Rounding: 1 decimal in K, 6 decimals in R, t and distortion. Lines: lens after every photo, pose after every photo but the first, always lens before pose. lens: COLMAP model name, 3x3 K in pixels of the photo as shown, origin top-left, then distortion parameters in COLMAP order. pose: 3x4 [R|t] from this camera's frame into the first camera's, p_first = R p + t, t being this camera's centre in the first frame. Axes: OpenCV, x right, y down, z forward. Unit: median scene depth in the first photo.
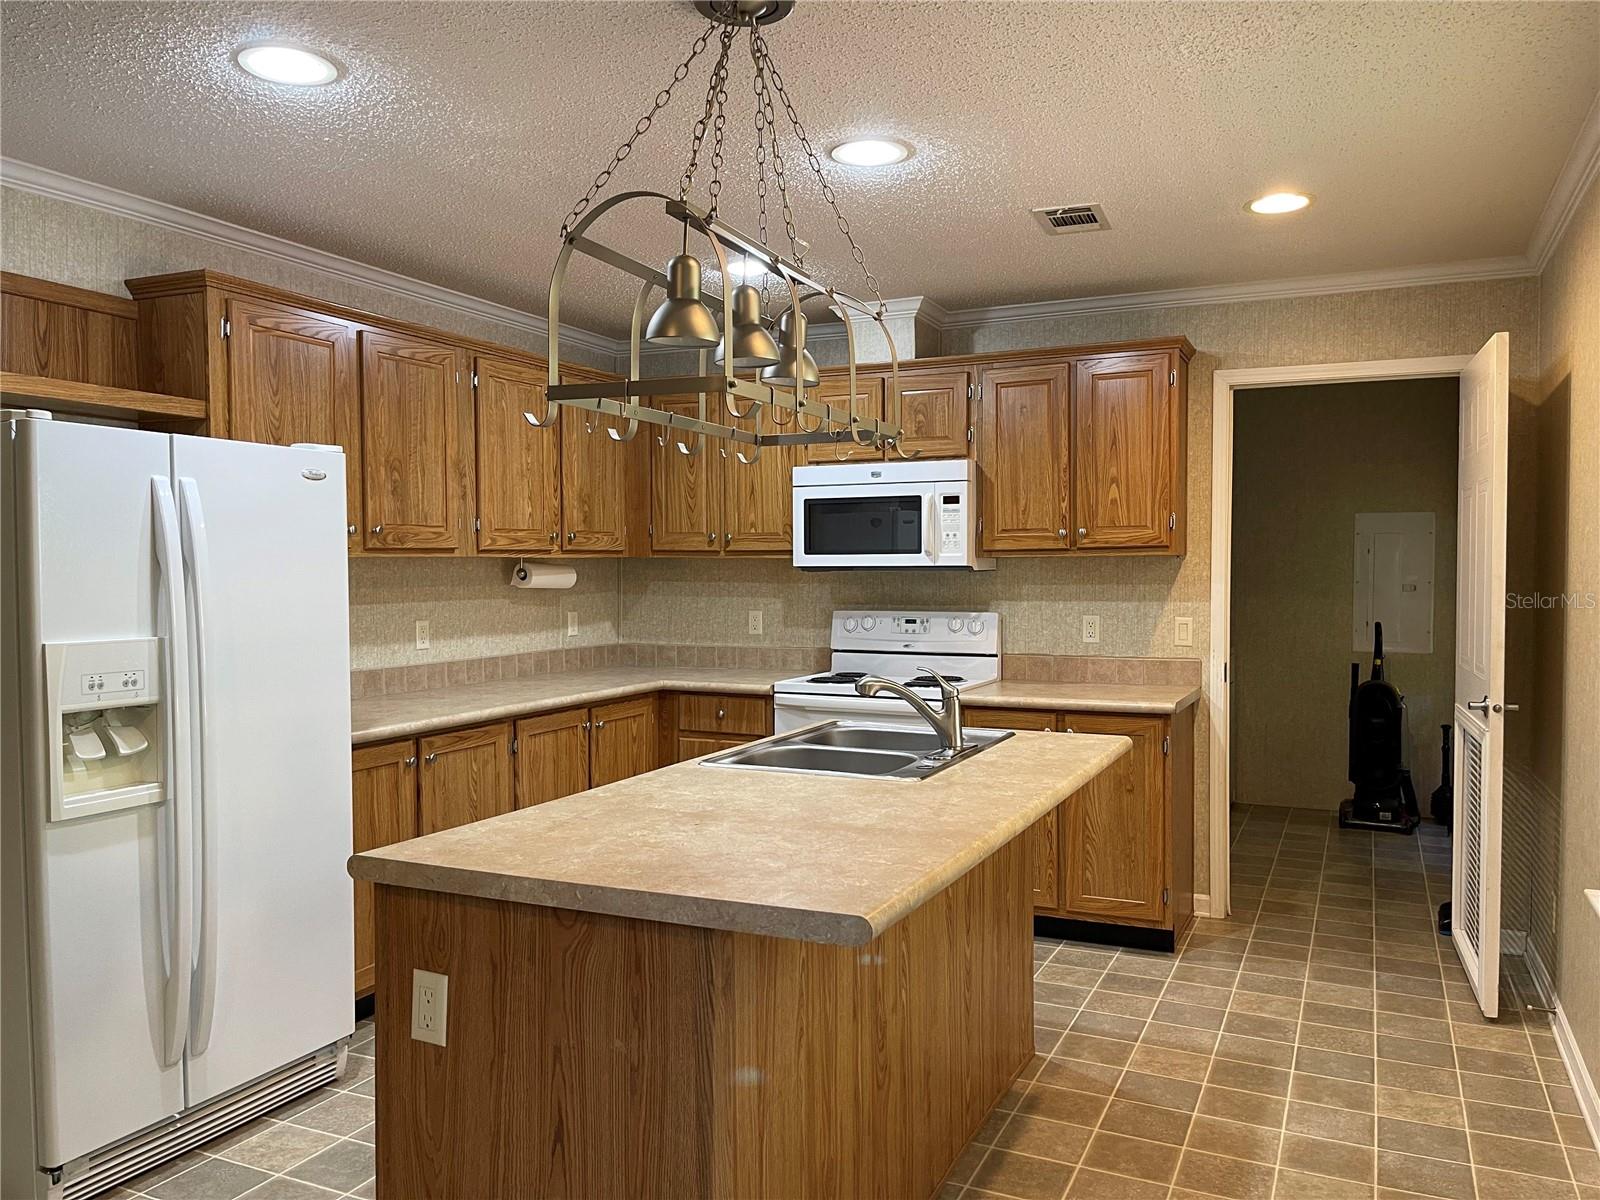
lens RADIAL K [[1190.1, 0, 811.5], [0, 1190.1, 603.5], [0, 0, 1]] dist [0.068362, -0.083581]
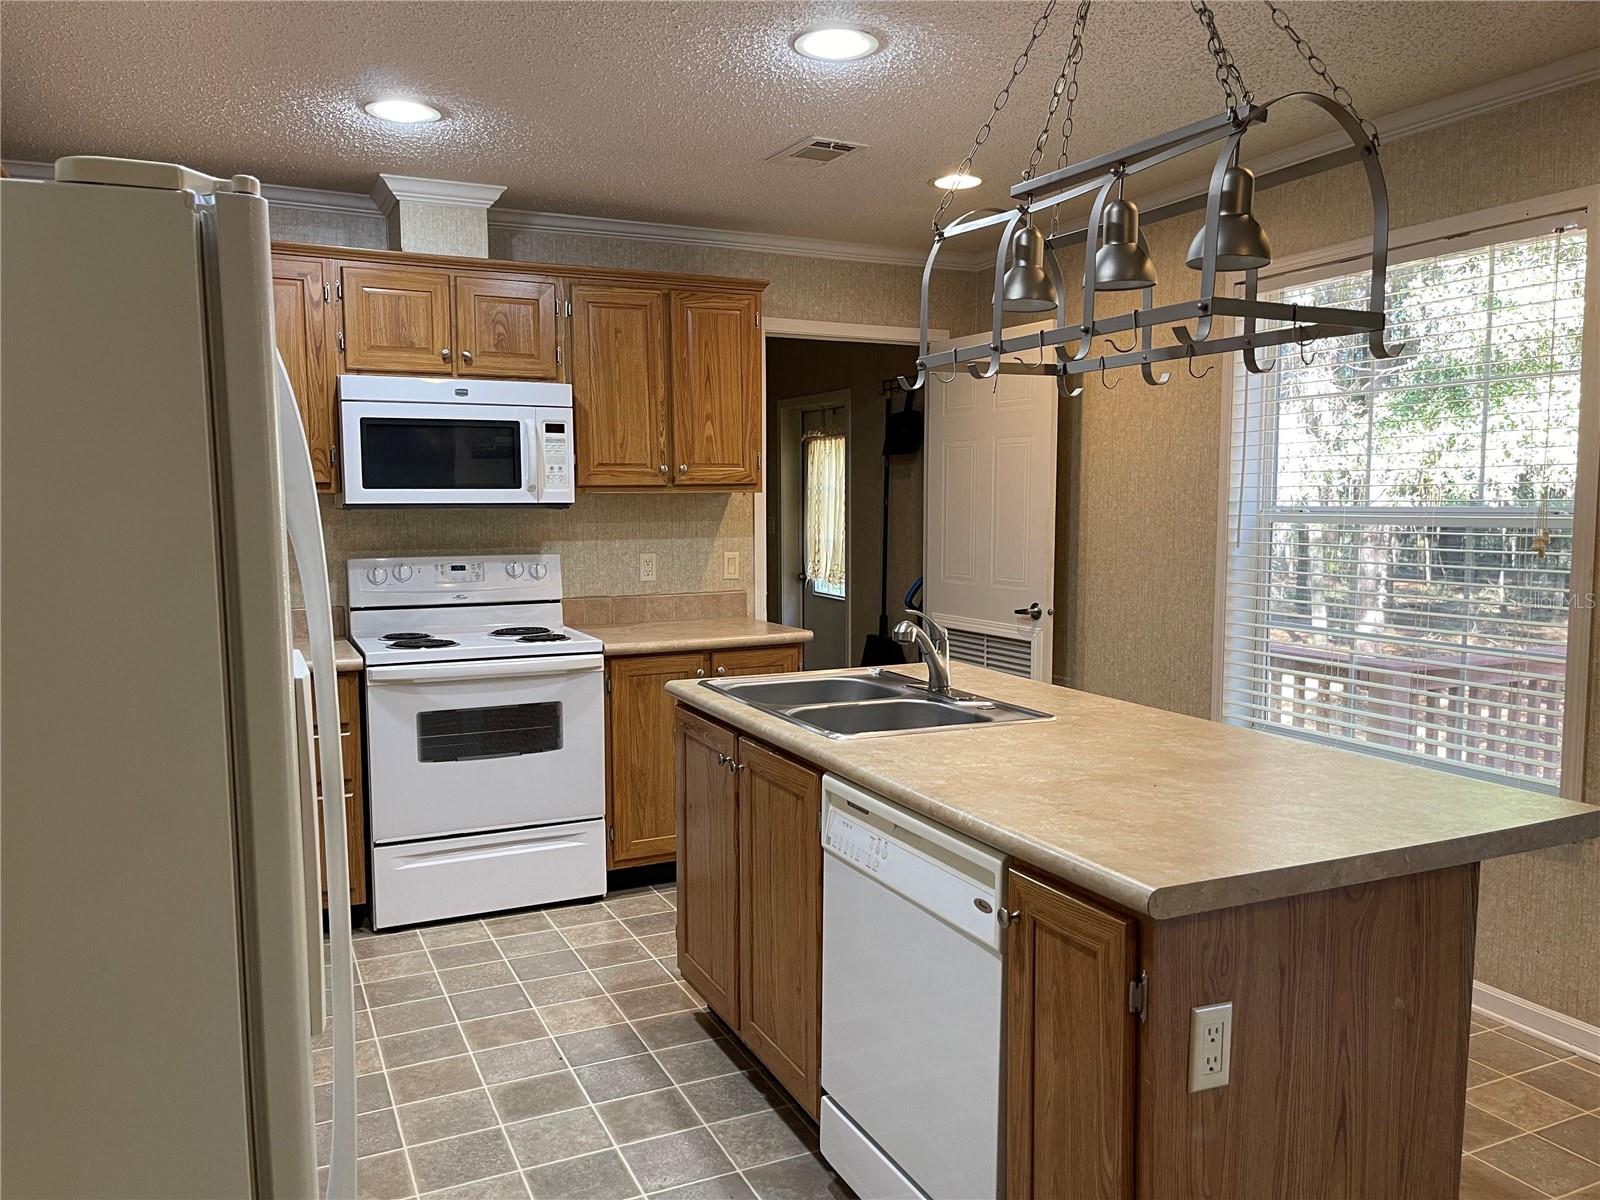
lens RADIAL K [[1190.1, 0, 800.7], [0, 1190.1, 608.6], [0, 0, 1]] dist [0.068362, -0.083581]
pose [[0.653042, -0.069742, 0.754104, -0.442961], [0.024440, 0.997173, 0.071057, -0.011764], [-0.756927, -0.027973, 0.652900, 0.274327]]
